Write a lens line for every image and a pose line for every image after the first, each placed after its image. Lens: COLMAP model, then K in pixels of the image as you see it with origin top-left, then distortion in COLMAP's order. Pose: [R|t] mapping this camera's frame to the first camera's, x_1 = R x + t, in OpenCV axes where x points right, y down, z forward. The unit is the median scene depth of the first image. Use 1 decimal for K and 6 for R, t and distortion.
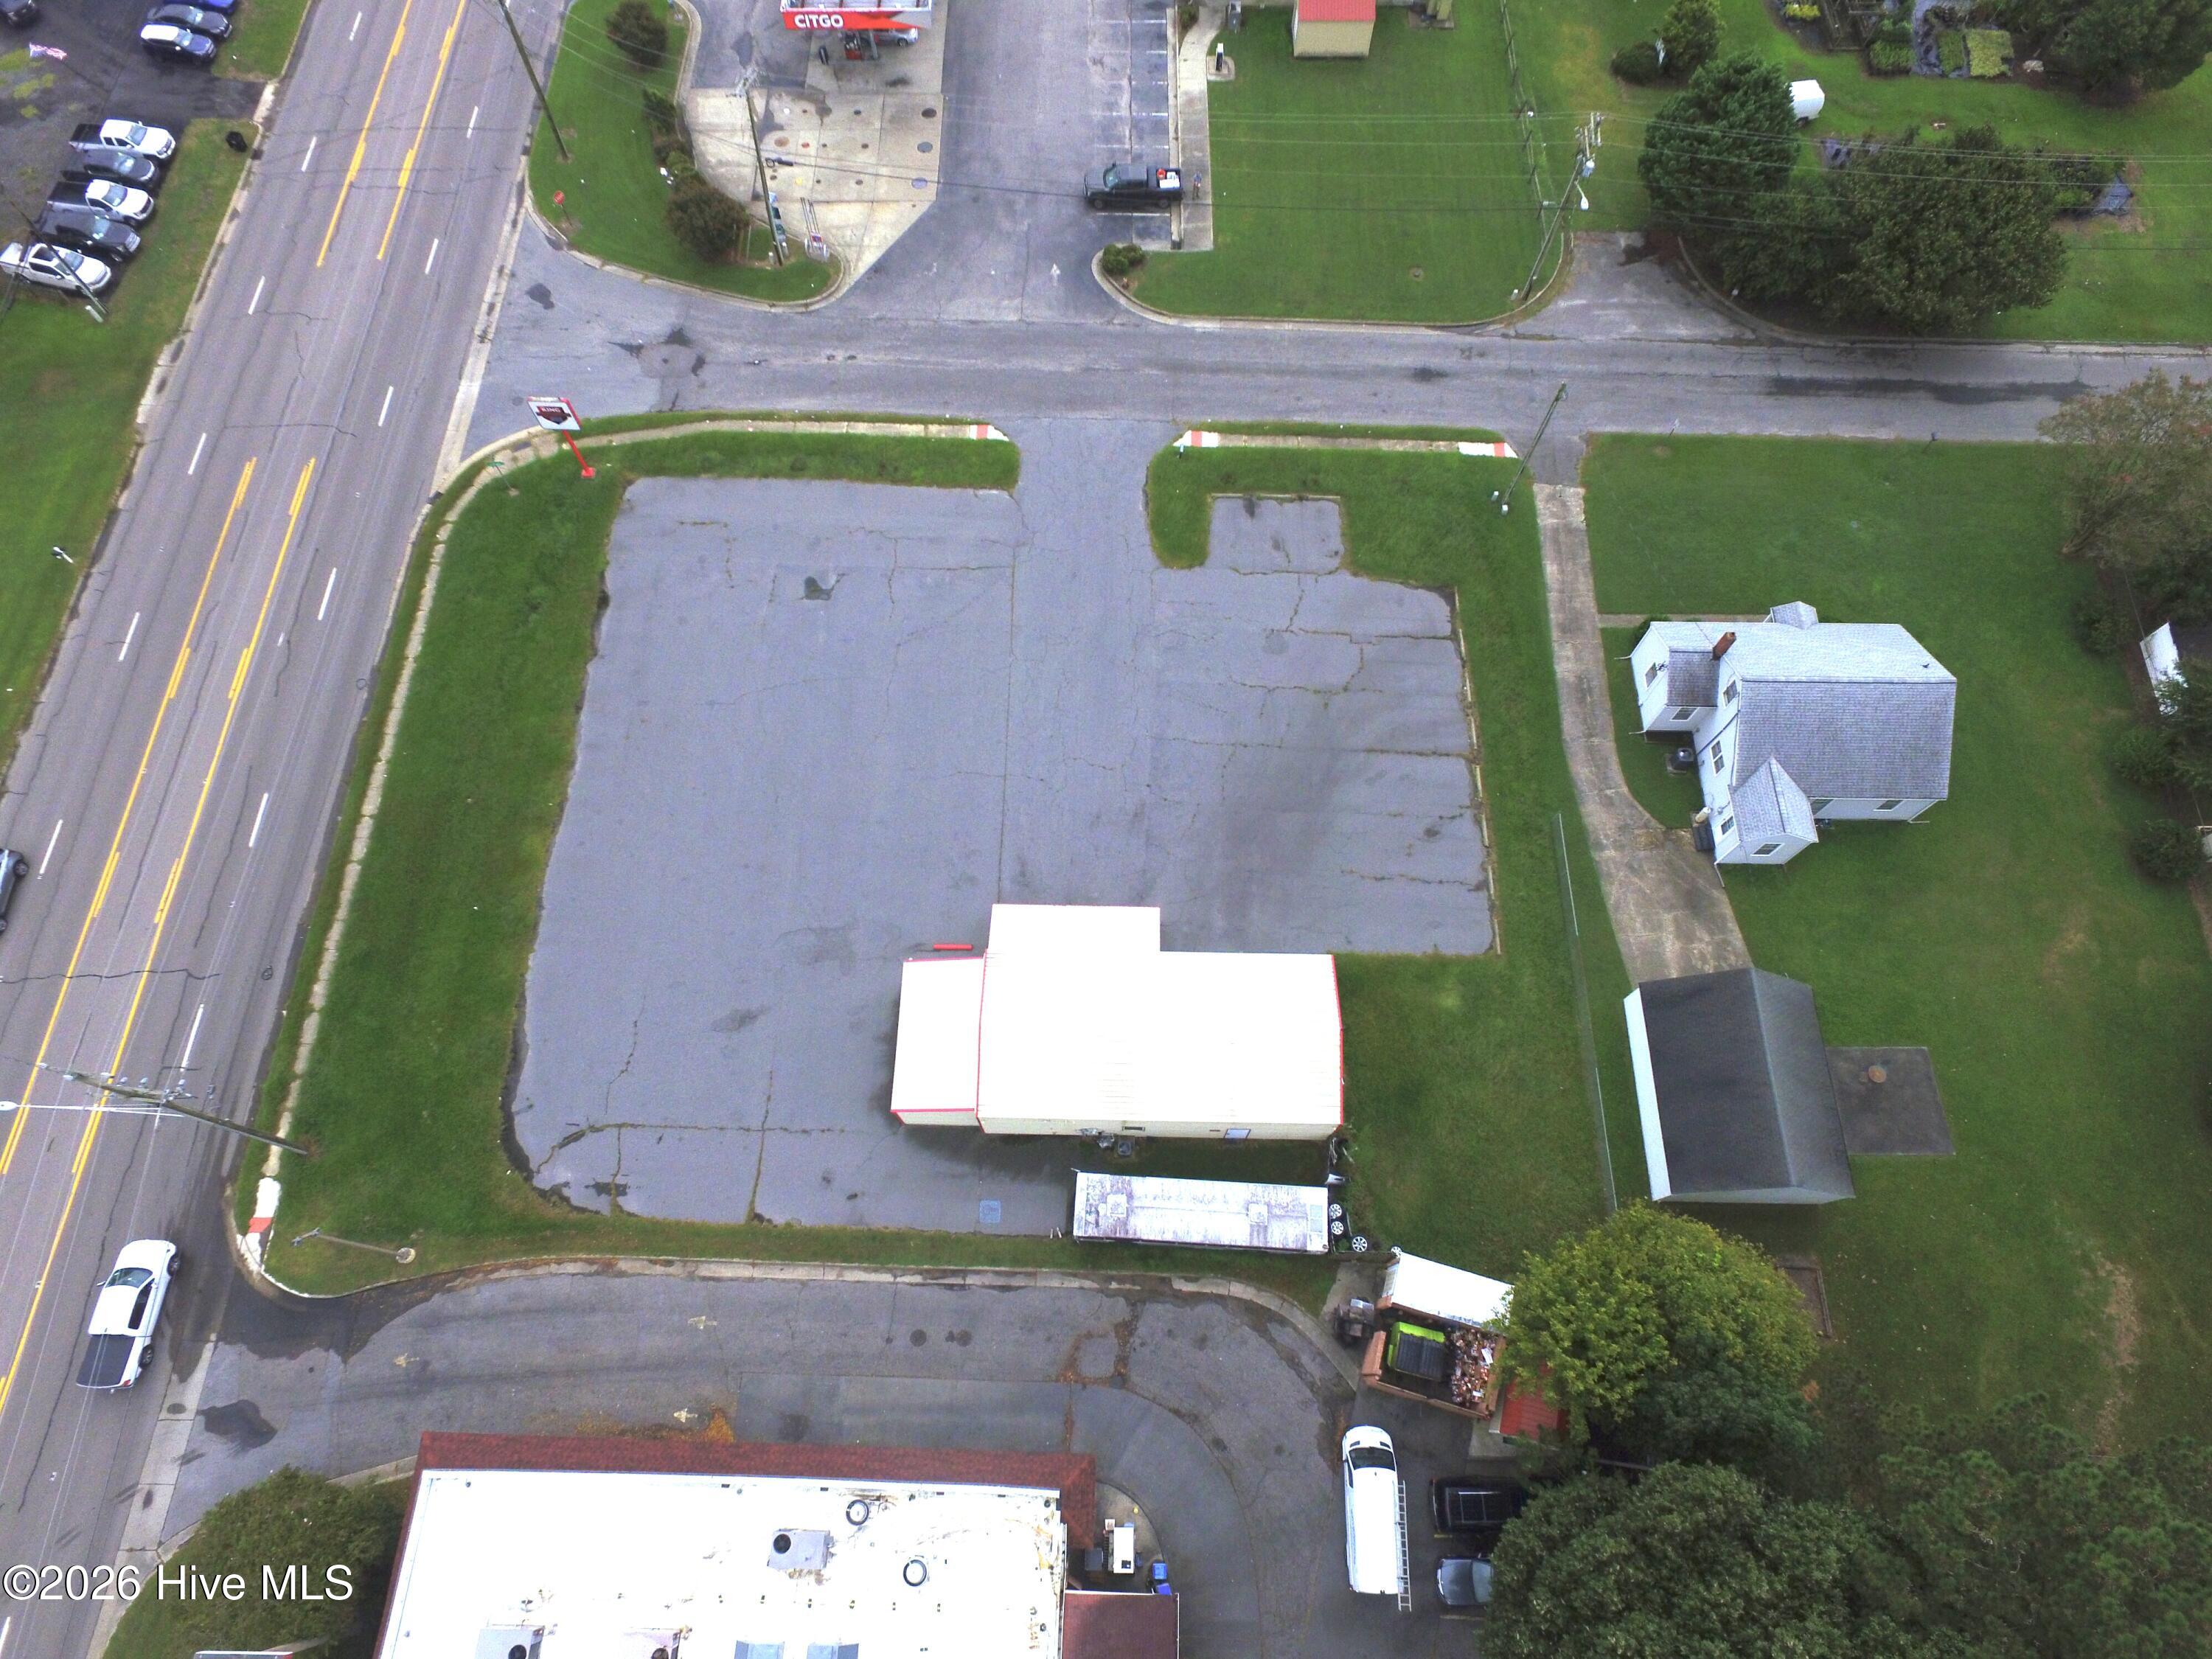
lens RADIAL K [[1277.0, 0, 1100.4], [0, 1277.0, 832.8], [0, 0, 1]] dist [-0.016618, 0.017847]
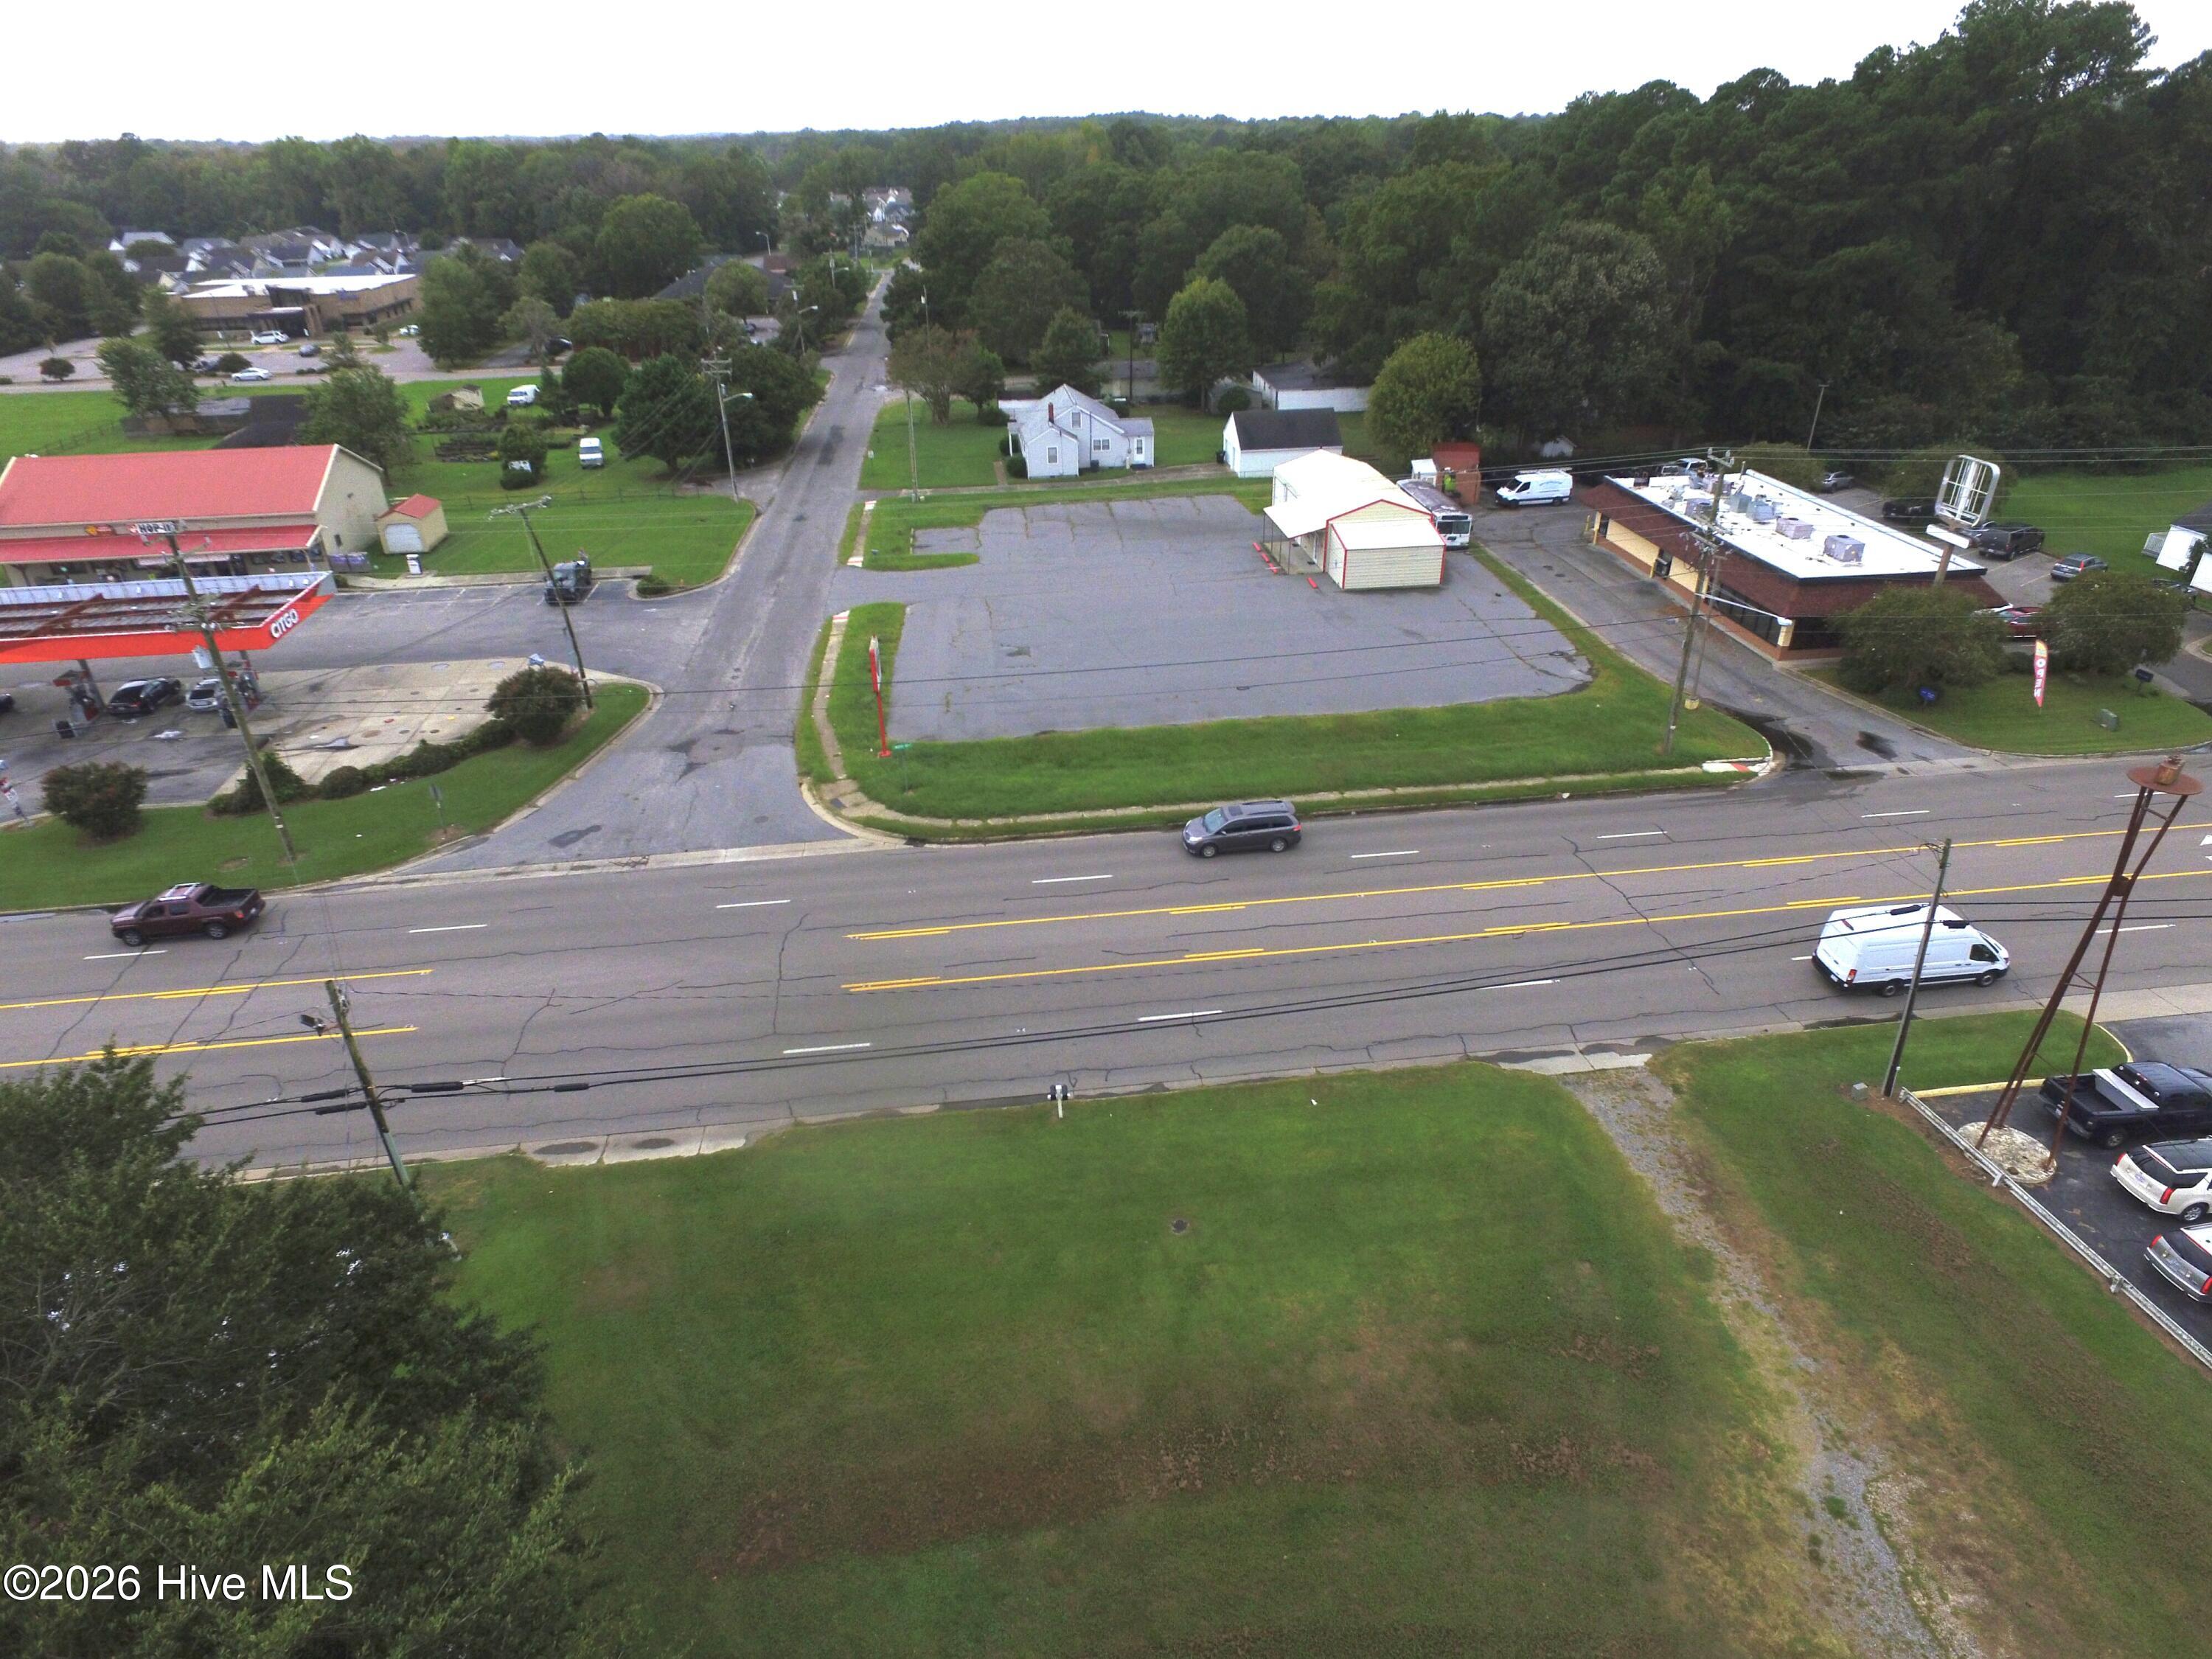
lens RADIAL K [[1275.2, 0, 1099.3], [0, 1275.2, 835.4], [0, 0, 1]] dist [-0.012994, 0.015011]
pose [[-0.134616, -0.475328, 0.869449, -1.268599], [0.915171, 0.276780, 0.293010, -0.406584], [-0.379922, 0.835139, 0.397747, 0.667146]]
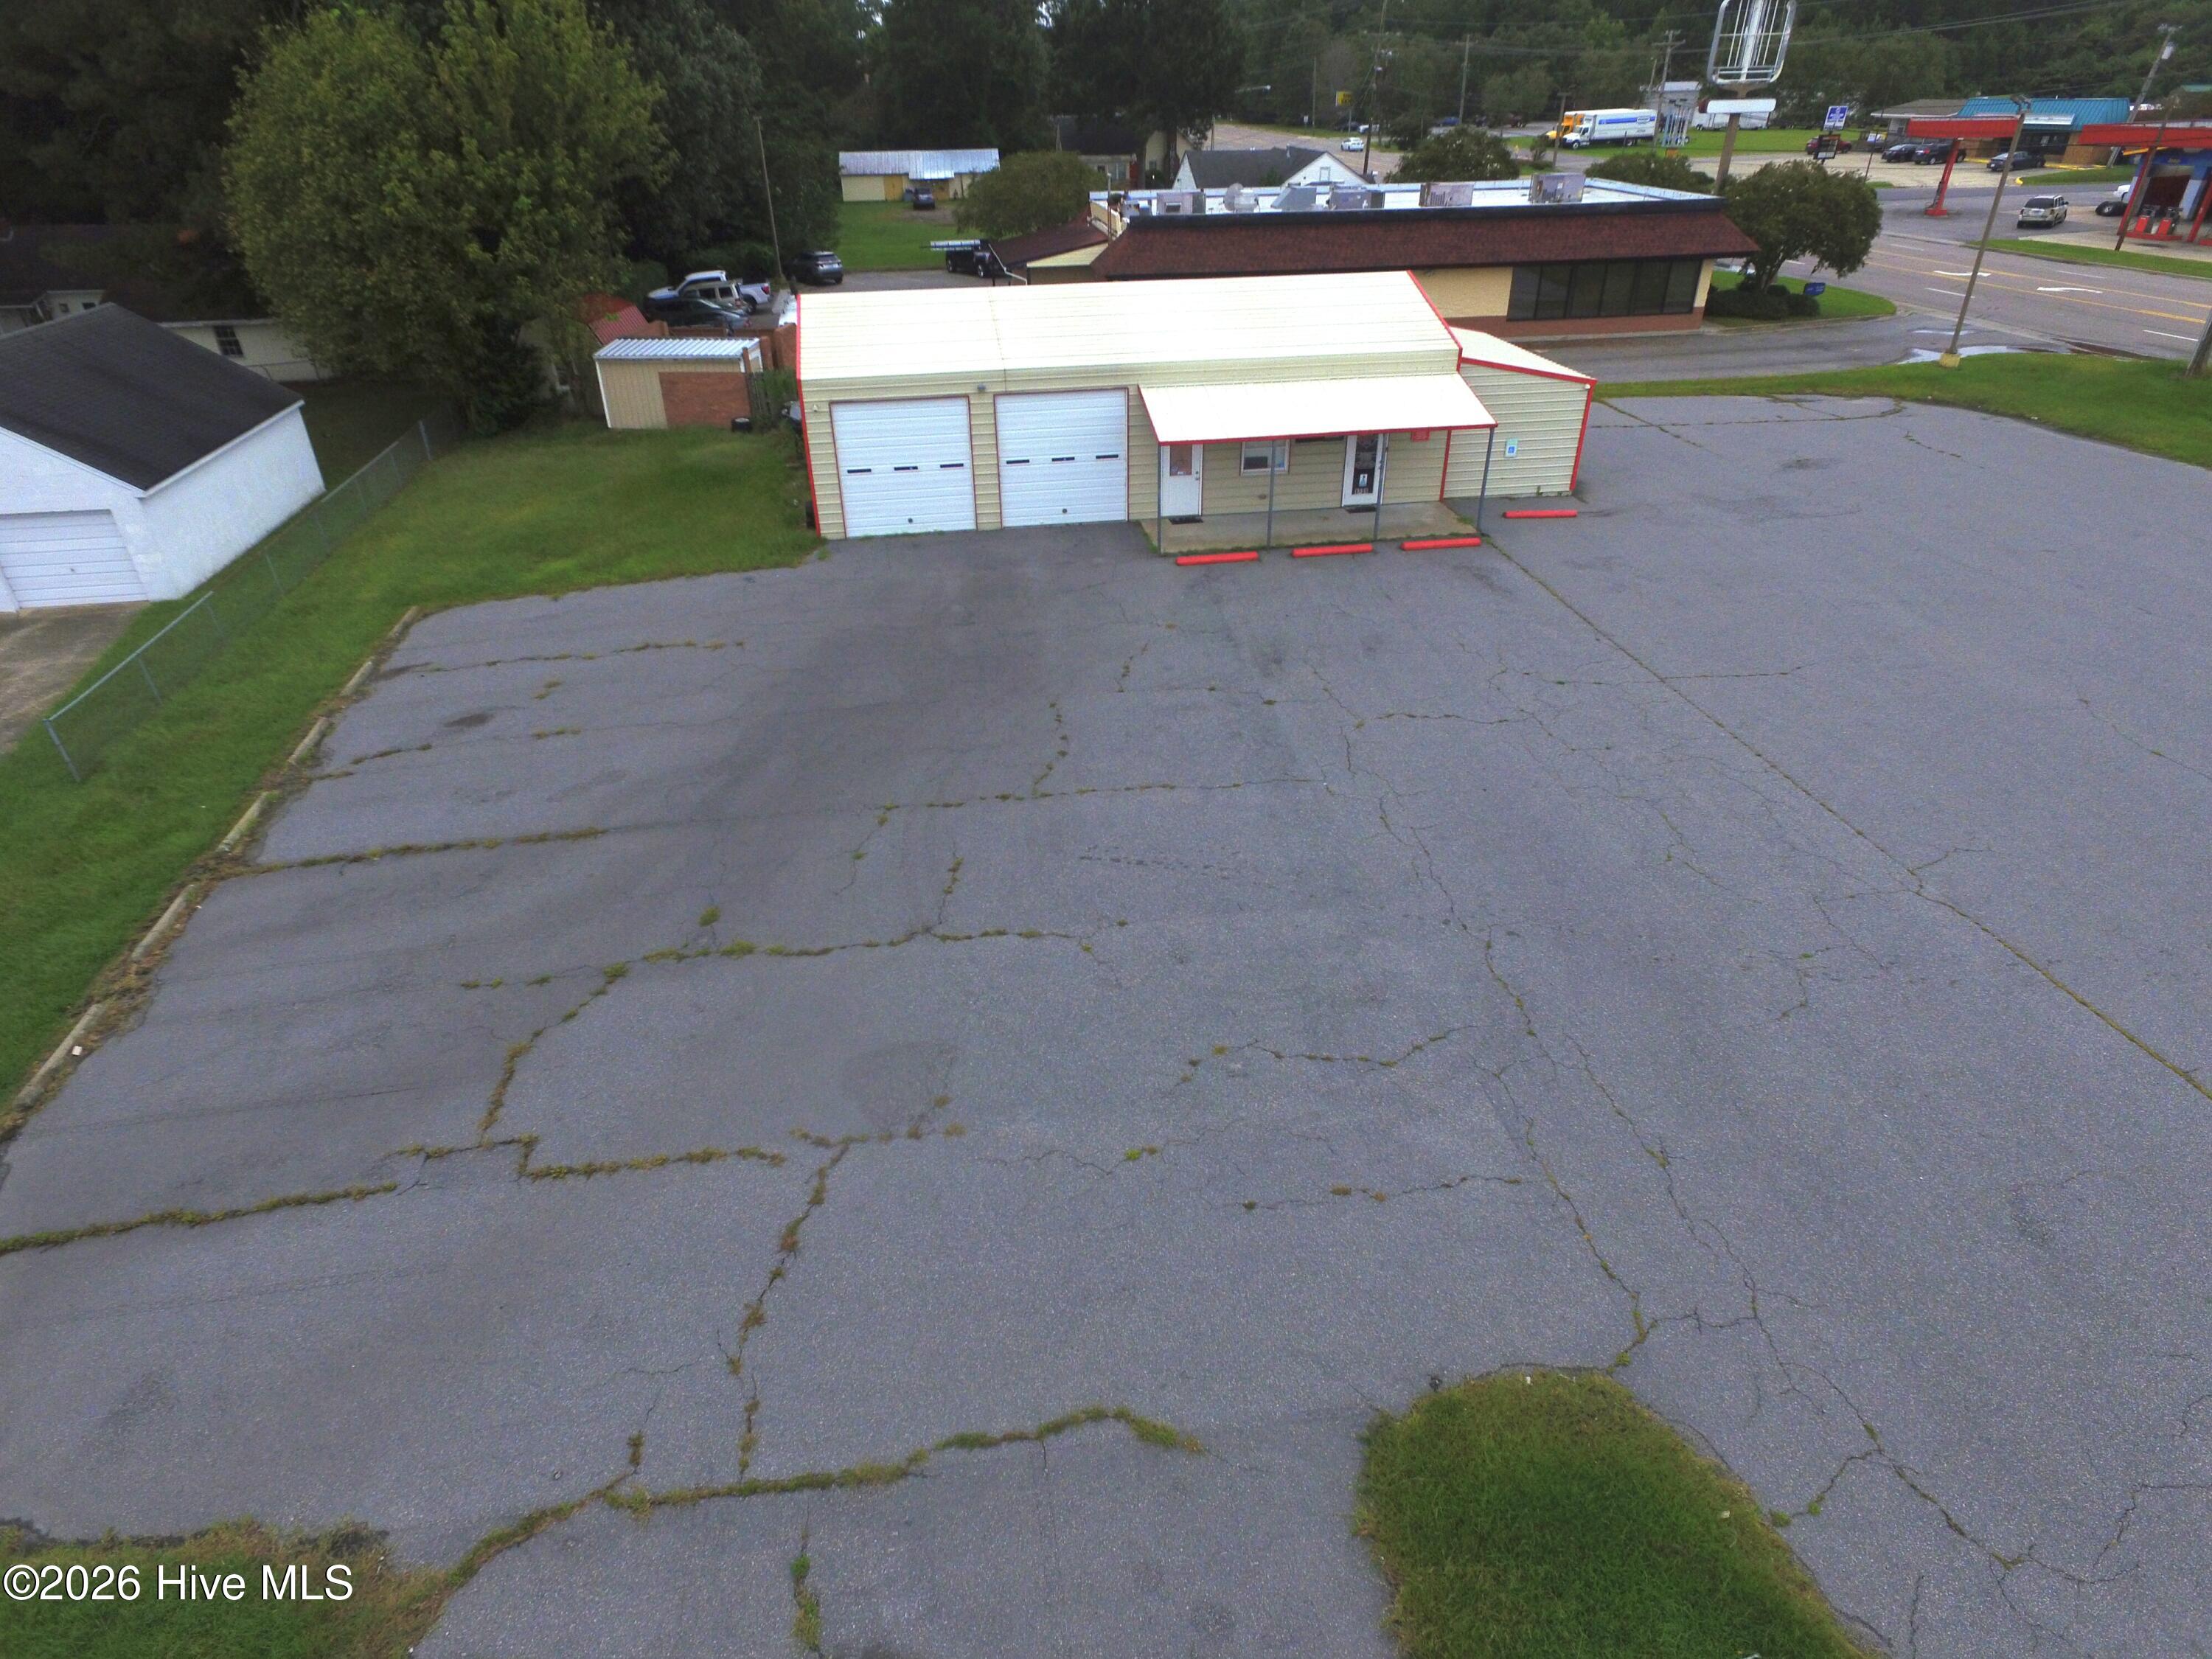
lens RADIAL K [[1277.0, 0, 1100.4], [0, 1277.0, 832.8], [0, 0, 1]] dist [-0.016618, 0.017847]
pose [[-0.983270, 0.109795, -0.145347, 0.128572], [-0.158240, -0.119617, 0.980129, -0.350657], [0.090227, 0.986730, 0.134990, 0.913058]]
